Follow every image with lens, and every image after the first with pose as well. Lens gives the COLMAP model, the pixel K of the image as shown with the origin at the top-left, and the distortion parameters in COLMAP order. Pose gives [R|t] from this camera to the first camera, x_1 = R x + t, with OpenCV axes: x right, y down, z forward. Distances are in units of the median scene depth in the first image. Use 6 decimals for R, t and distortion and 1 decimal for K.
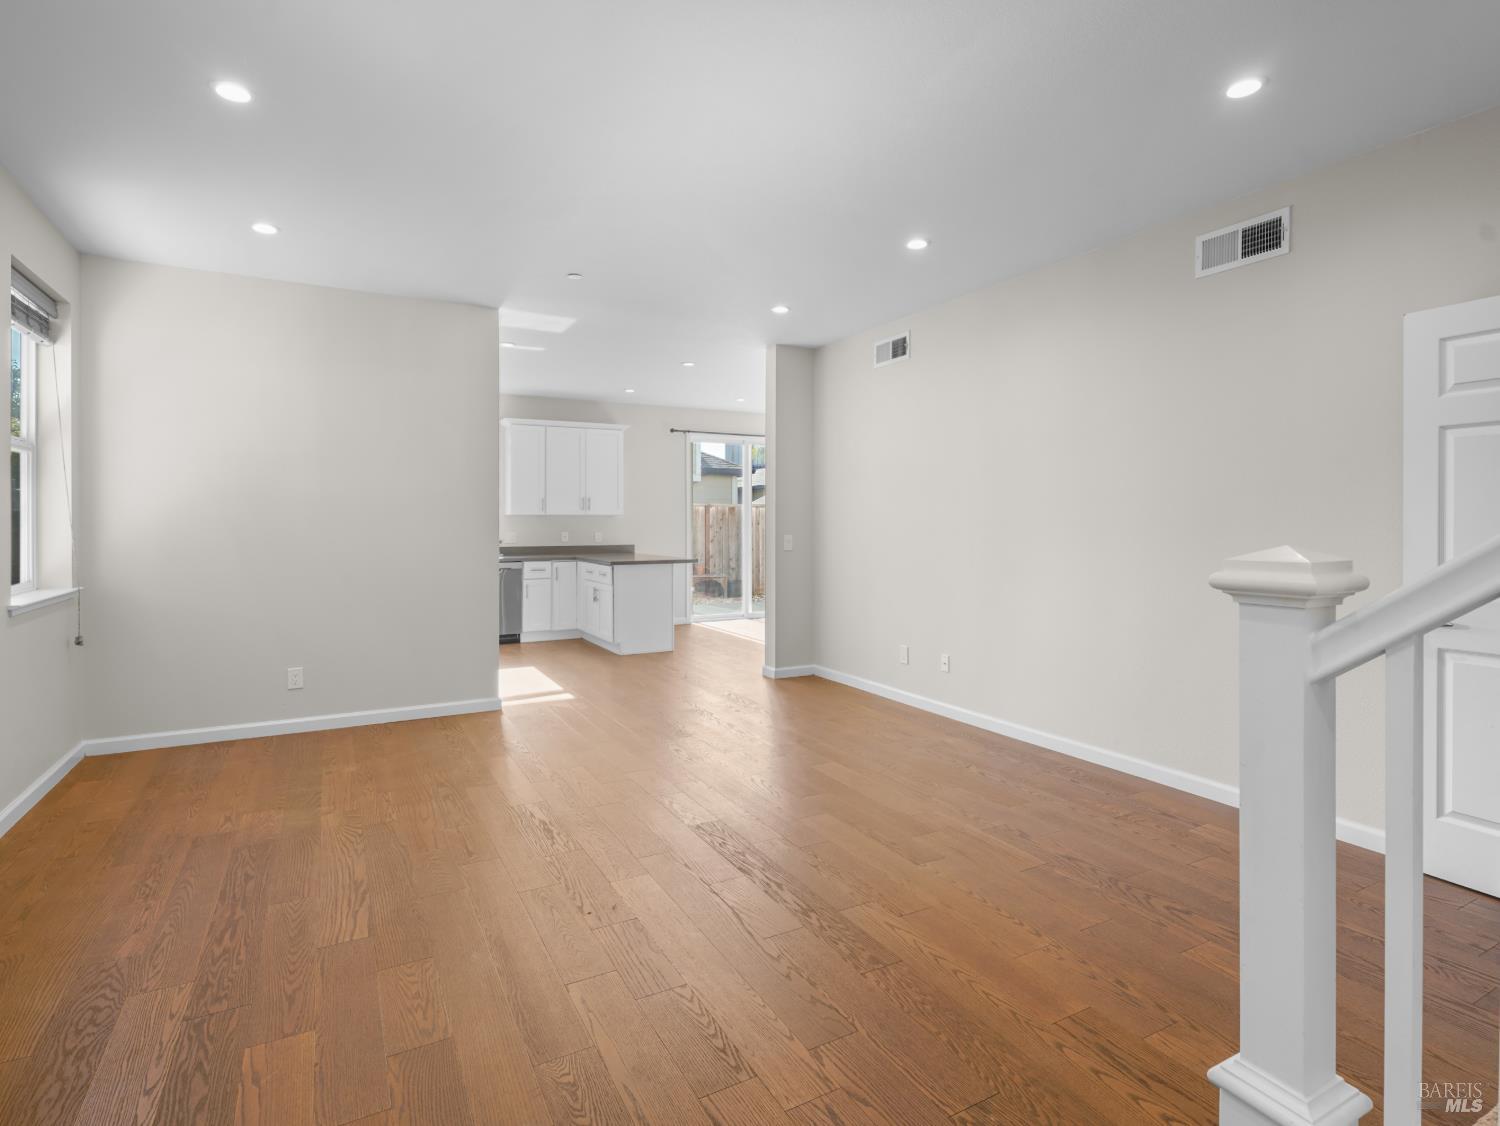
lens RADIAL K [[774.0, 0, 744.8], [0, 774.0, 524.6], [0, 0, 1]] dist [0.001225, -0.000141]
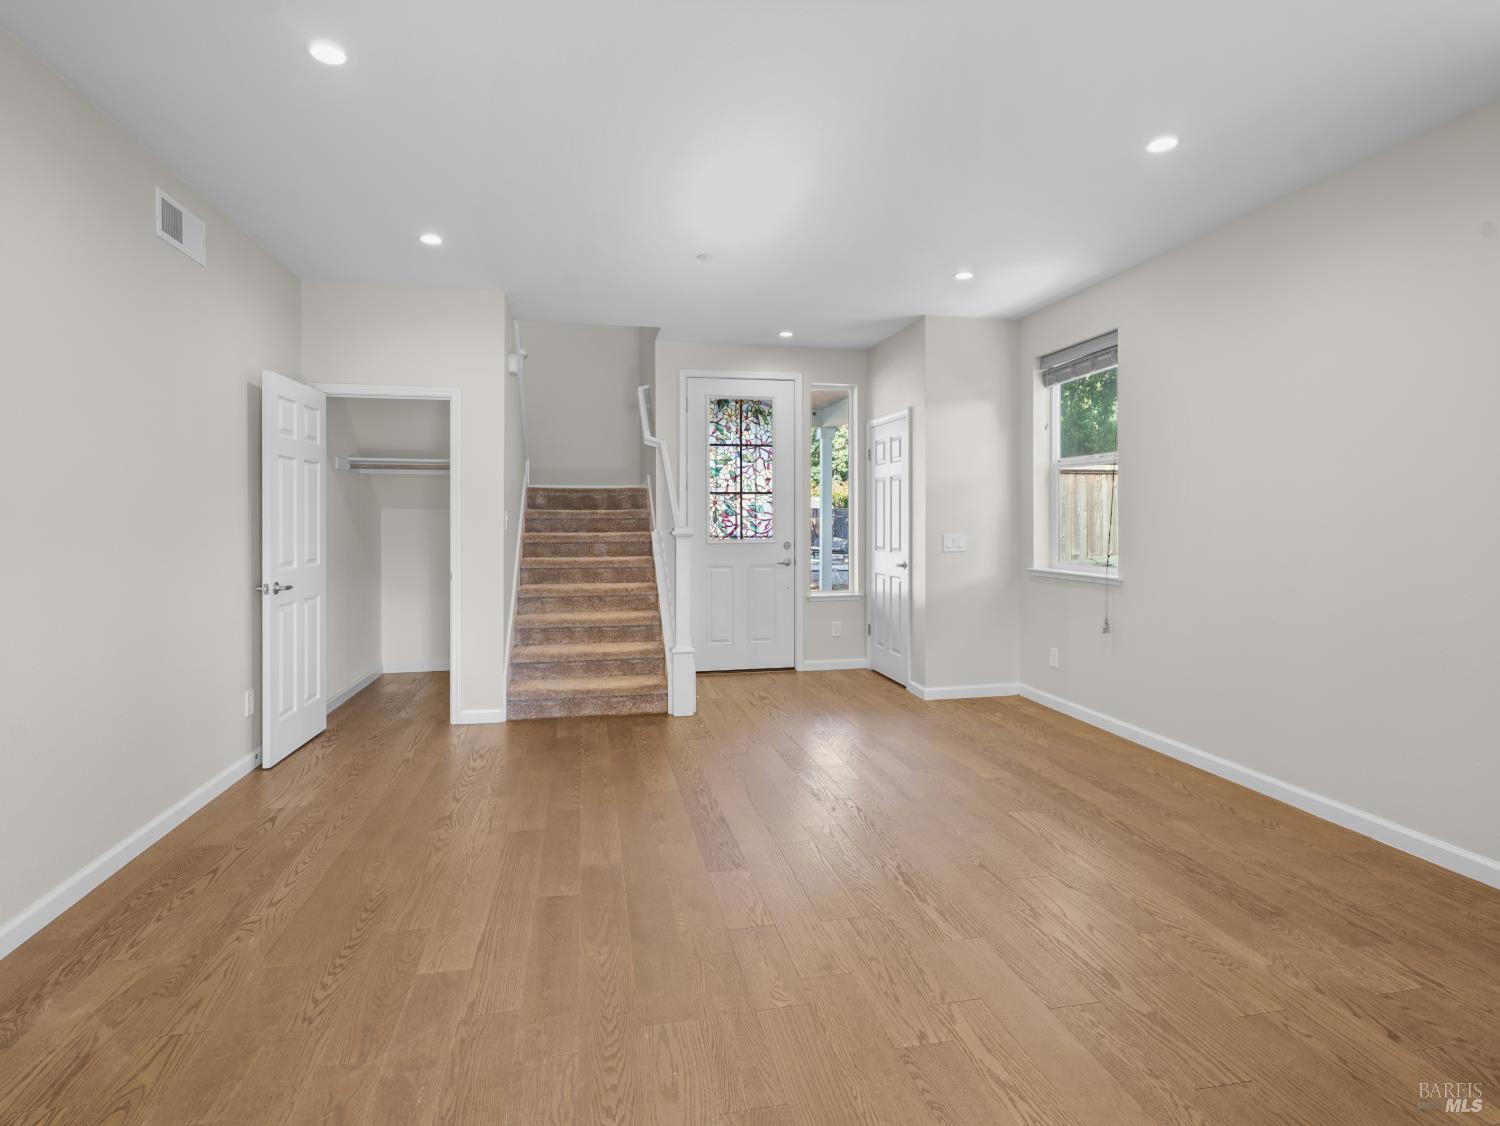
lens RADIAL K [[774.0, 0, 744.8], [0, 774.0, 524.6], [0, 0, 1]] dist [0.001225, -0.000141]
pose [[-0.958567, -0.000352, 0.284868, -0.179504], [0.002226, 0.999959, 0.008726, -0.002363], [-0.284859, 0.008999, -0.958527, 1.036736]]
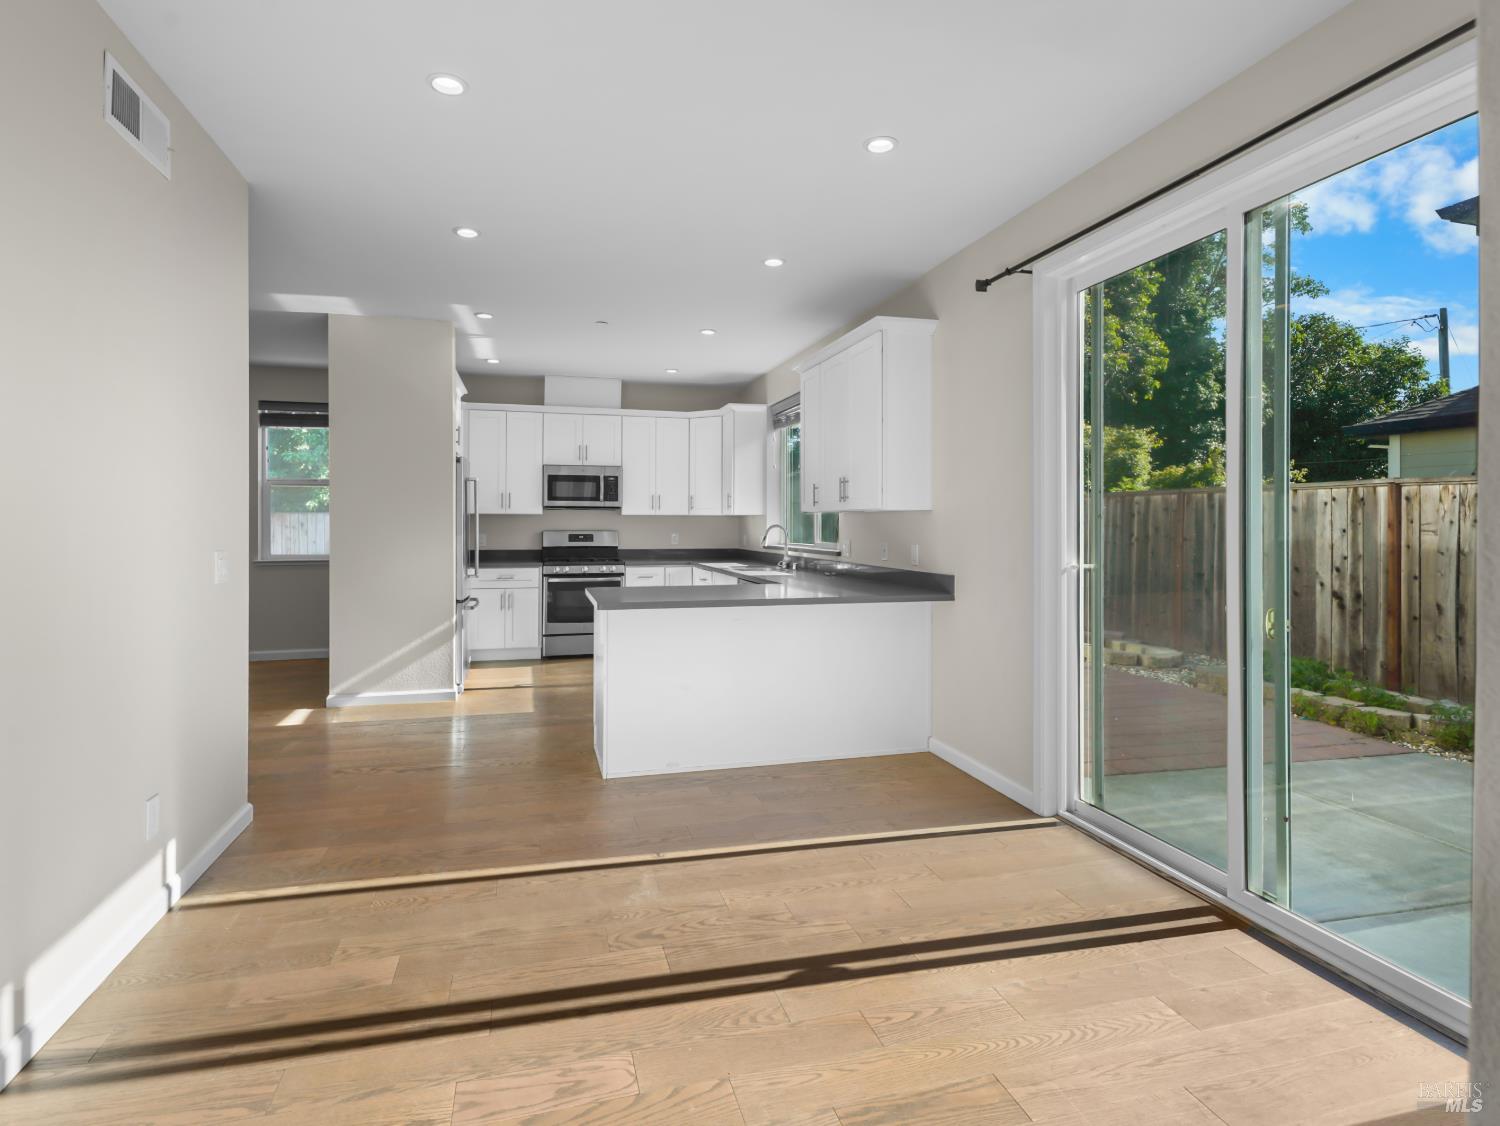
lens RADIAL K [[761.7, 0, 745.8], [0, 761.7, 521.8], [0, 0, 1]] dist [0.000397, 0.001025]
pose [[-0.213527, -0.002949, -0.976933, 0.500223], [-0.004892, 0.999986, -0.001949, -0.004922], [0.976925, 0.004363, -0.213538, 1.613848]]
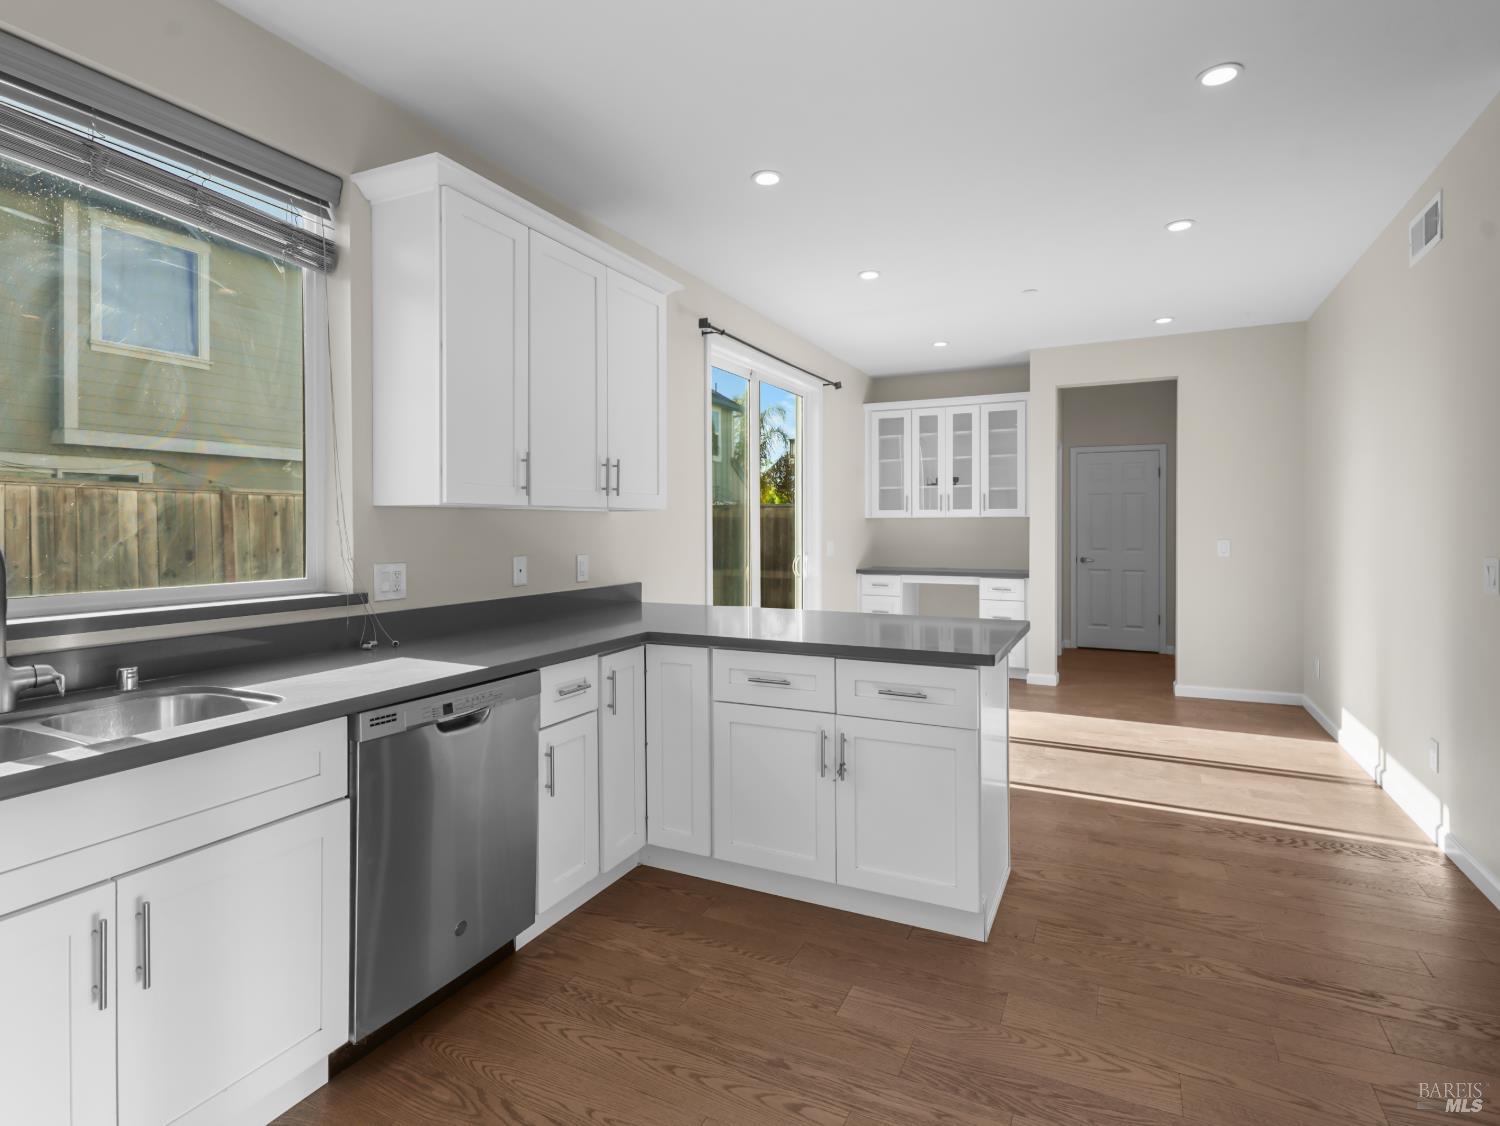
lens RADIAL K [[774.0, 0, 744.8], [0, 774.0, 524.6], [0, 0, 1]] dist [0.001225, -0.000141]
pose [[0.814435, -0.003578, 0.580244, -0.558353], [0.007610, 0.999961, -0.004515, -0.004226], [-0.580205, 0.008093, 0.814430, 1.038390]]
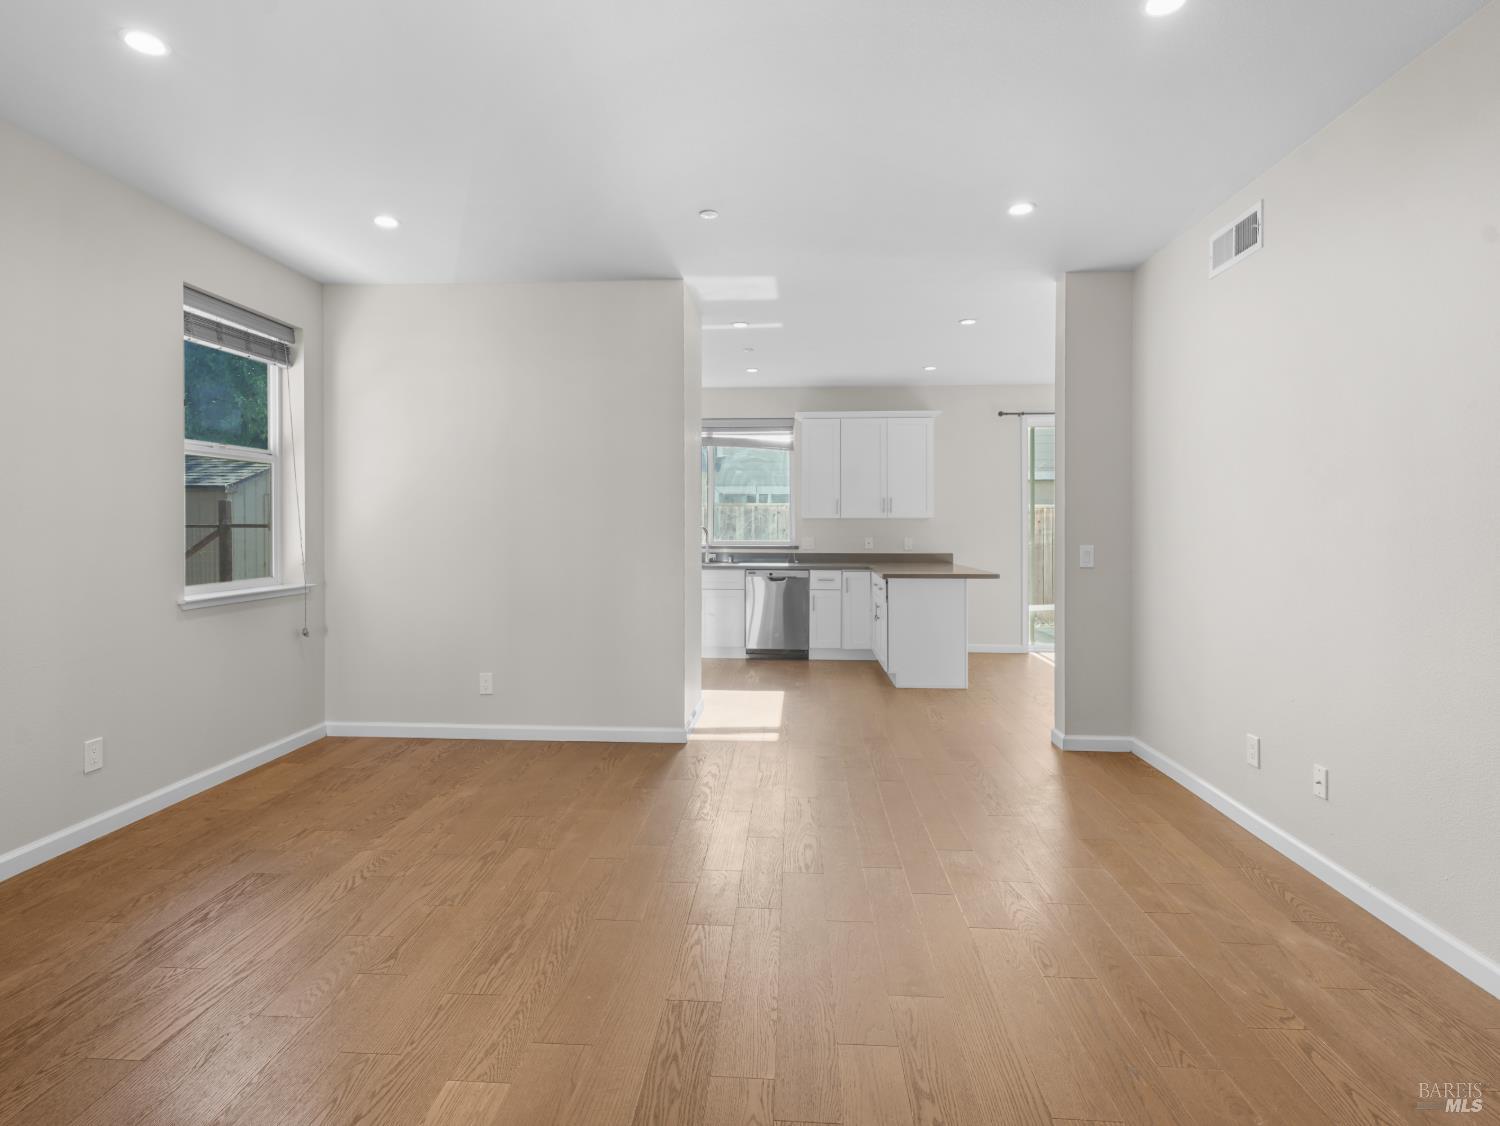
lens RADIAL K [[775.2, 0, 742.8], [0, 775.2, 530.4], [0, 0, 1]] dist [0.005639, 0.000684]
pose [[0.847959, 0.003995, -0.530047, 0.181212], [-0.003276, 0.999992, 0.002297, -0.000409], [0.530052, -0.000212, 0.847965, 0.275492]]
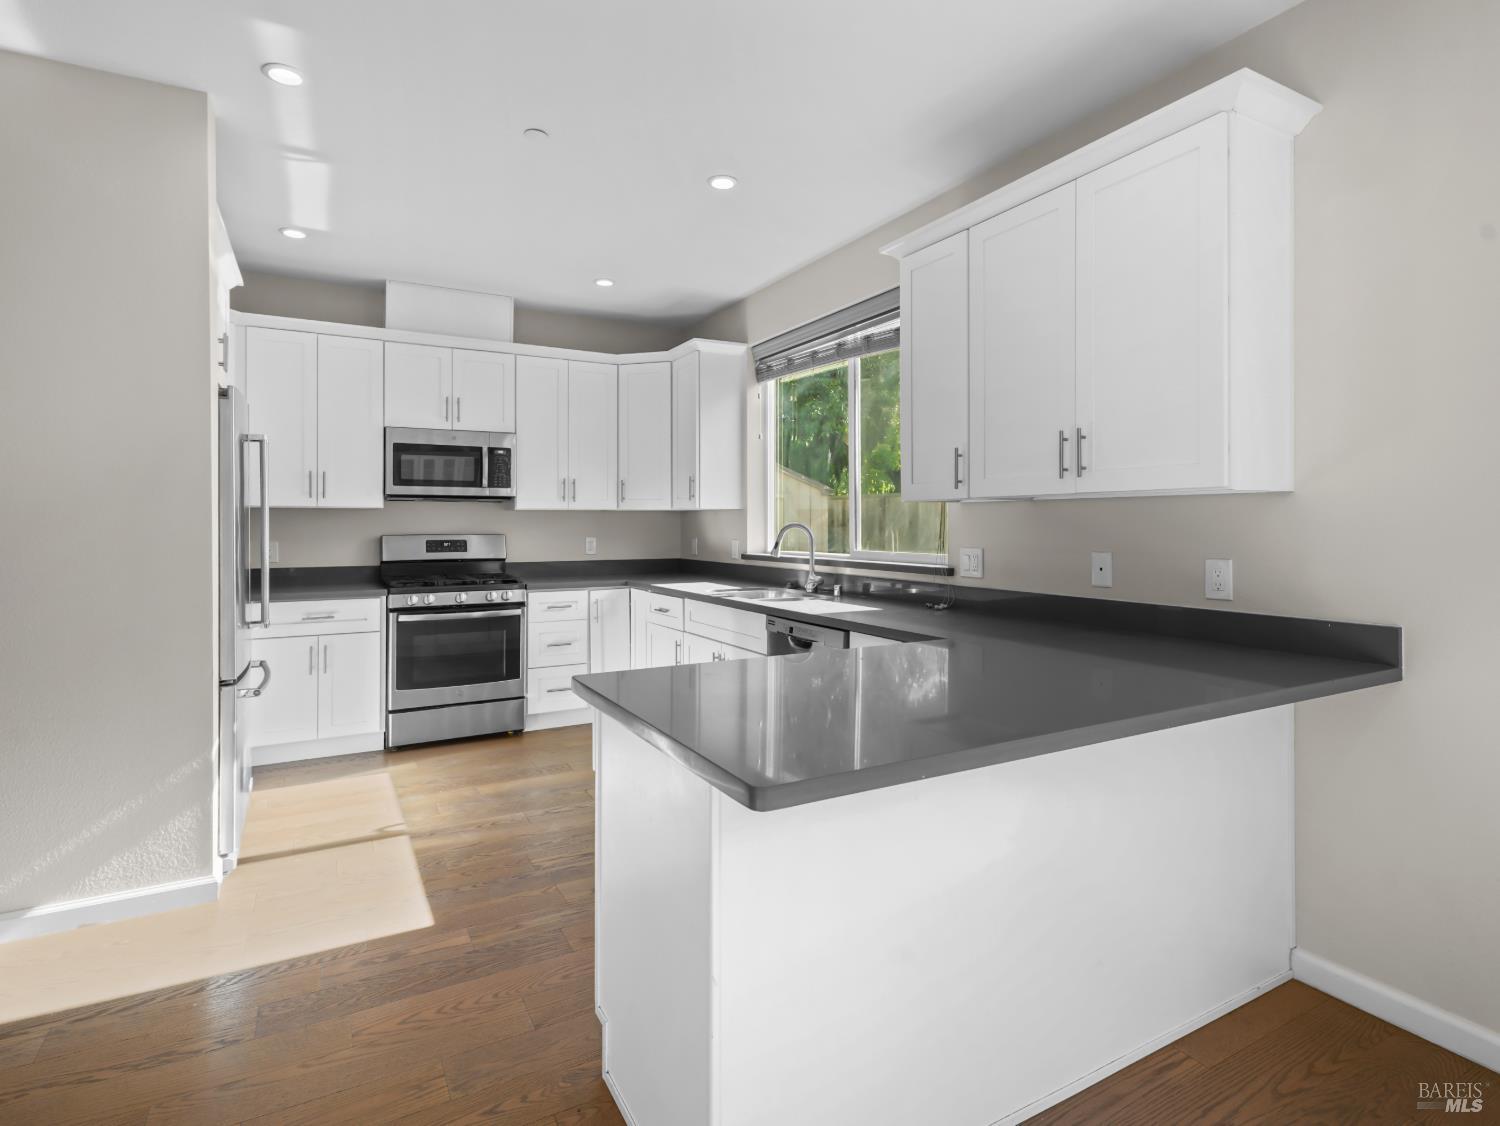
lens RADIAL K [[761.7, 0, 745.8], [0, 761.7, 521.8], [0, 0, 1]] dist [0.000397, 0.001025]
pose [[0.017131, -0.002609, -0.999850, 0.093347], [-0.001068, 0.999996, -0.002628, -0.002705], [0.999853, 0.001113, 0.017128, 1.354593]]
